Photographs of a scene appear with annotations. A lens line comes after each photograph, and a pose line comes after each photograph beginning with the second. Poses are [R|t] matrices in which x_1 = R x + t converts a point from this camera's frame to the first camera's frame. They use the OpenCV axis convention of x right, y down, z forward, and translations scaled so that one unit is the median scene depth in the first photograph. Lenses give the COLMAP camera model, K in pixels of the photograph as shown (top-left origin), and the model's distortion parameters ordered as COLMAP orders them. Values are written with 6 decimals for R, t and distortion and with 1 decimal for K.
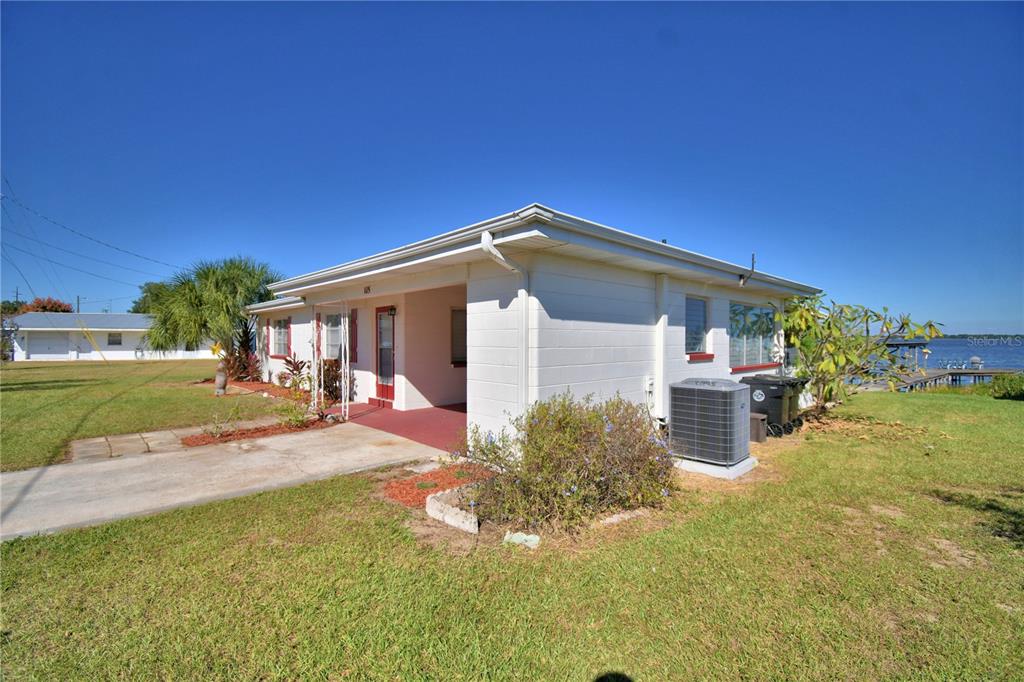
lens RADIAL K [[450.8, 0, 505.3], [0, 450.8, 337.7], [0, 0, 1]] dist [0.027412, -0.029723]
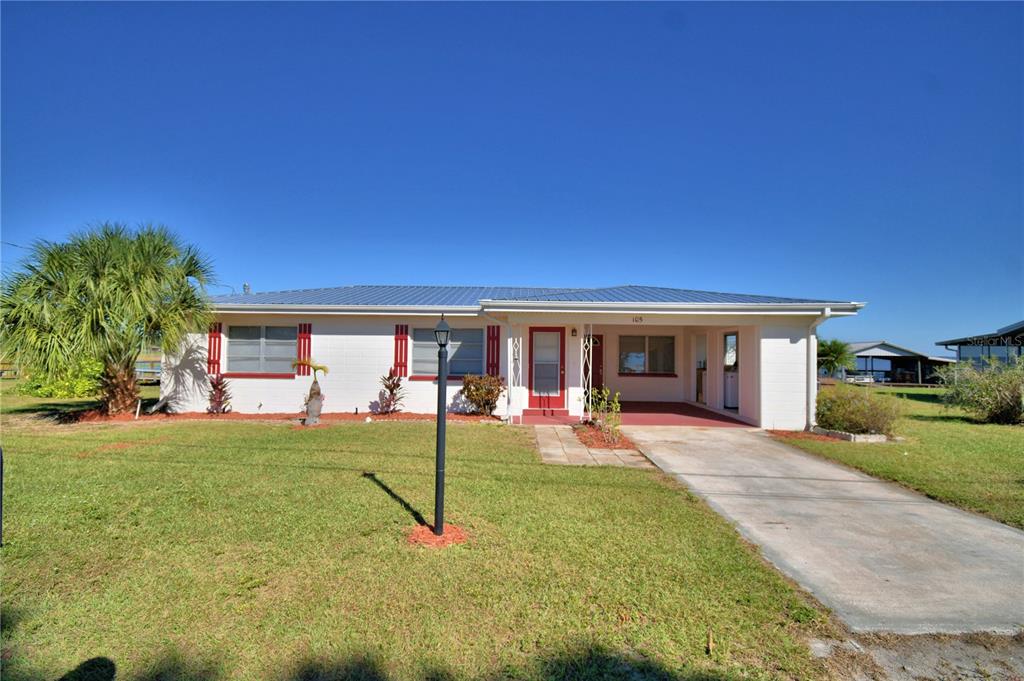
lens RADIAL K [[450.8, 0, 505.3], [0, 450.8, 337.2], [0, 0, 1]] dist [0.027412, -0.029723]
pose [[0.692018, 0.018298, 0.721648, -1.129862], [-0.009504, 0.999823, -0.016237, -0.024487], [-0.721818, 0.004378, 0.692069, 0.276162]]
